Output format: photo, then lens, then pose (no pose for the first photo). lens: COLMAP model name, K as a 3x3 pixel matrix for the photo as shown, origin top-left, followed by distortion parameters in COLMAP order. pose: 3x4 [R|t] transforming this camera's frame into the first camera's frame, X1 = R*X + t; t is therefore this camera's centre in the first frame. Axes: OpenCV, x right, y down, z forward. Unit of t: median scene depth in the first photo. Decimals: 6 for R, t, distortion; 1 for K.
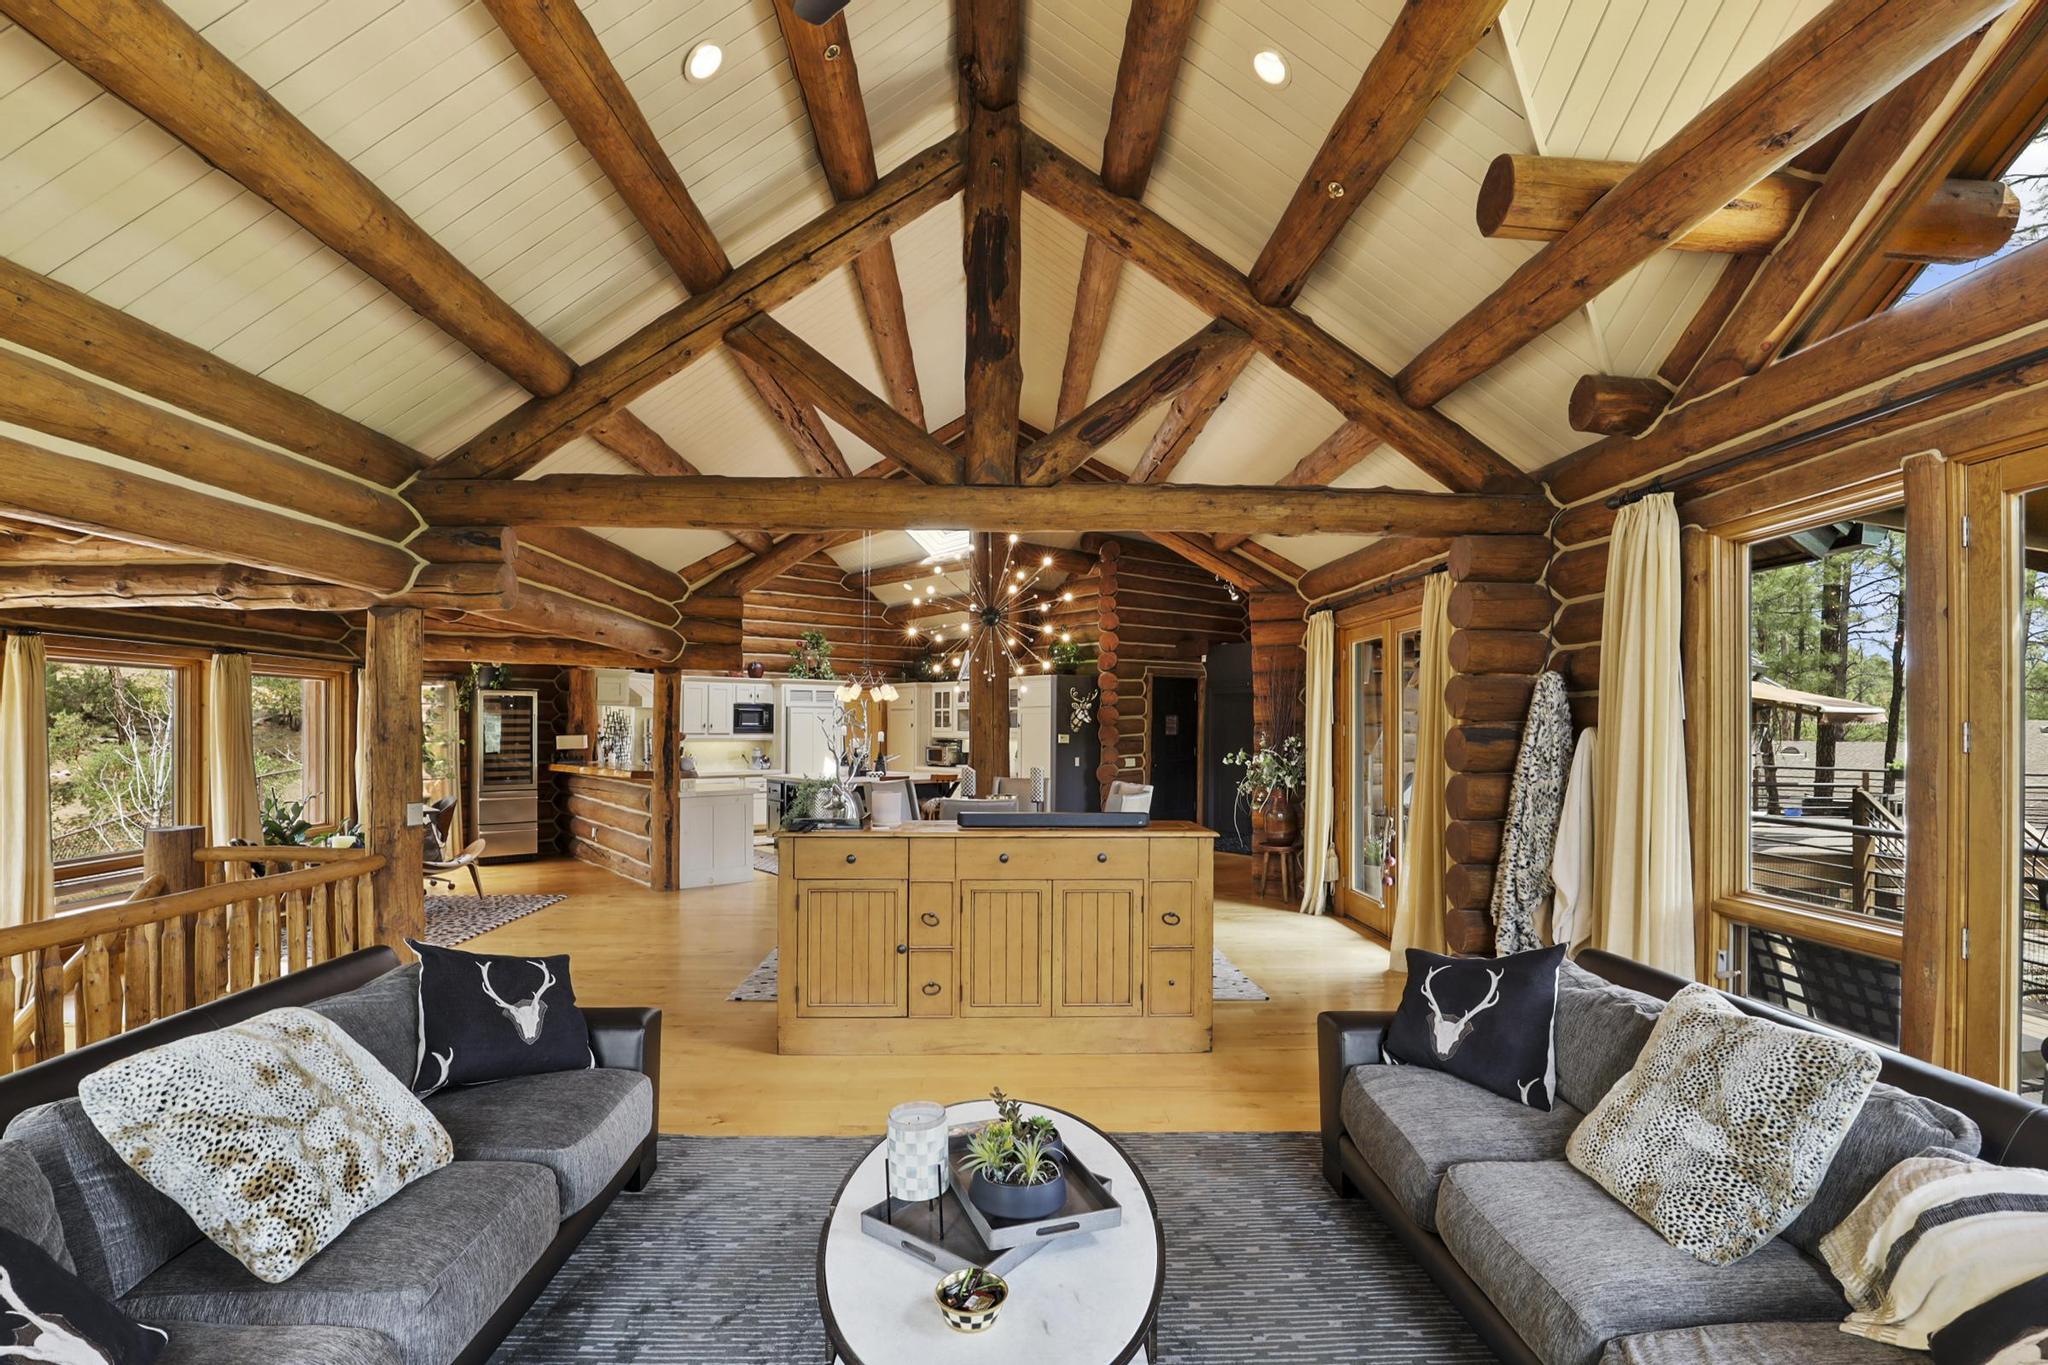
lens RADIAL K [[948.0, 0, 1026.0], [0, 948.0, 720.1], [0, 0, 1]] dist [-0.031243, 0.007308]
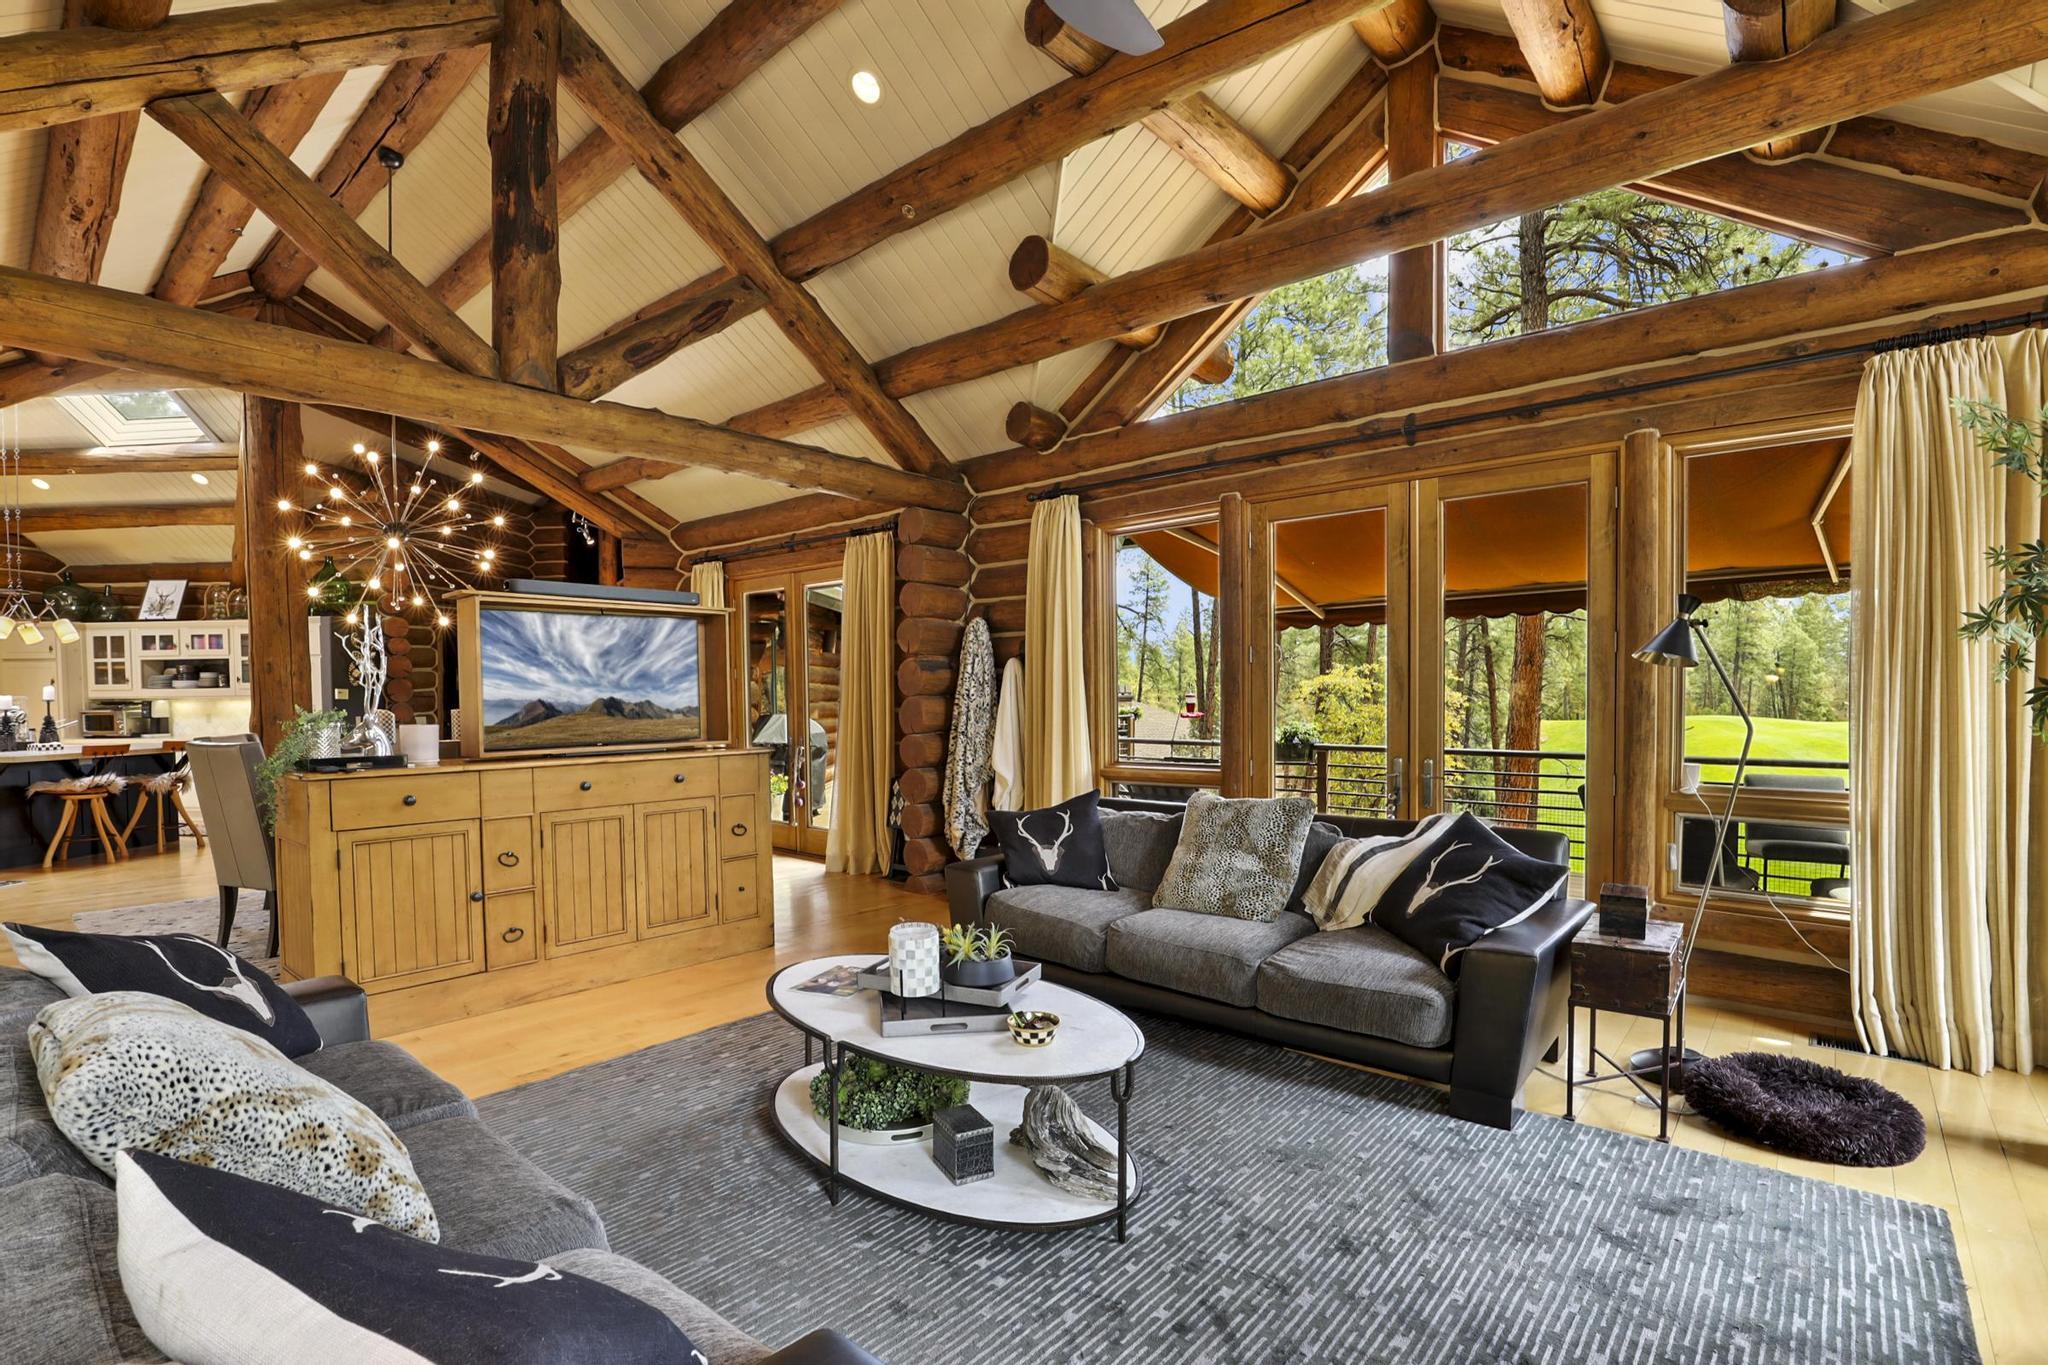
lens RADIAL K [[940.1, 0, 1018.0], [0, 940.1, 712.0], [0, 0, 1]] dist [-0.024764, 0.001233]
pose [[0.695552, -0.027416, 0.717952, -0.379010], [0.007888, 0.999503, 0.030526, 0.043768], [-0.718432, -0.015570, 0.695423, 0.028479]]
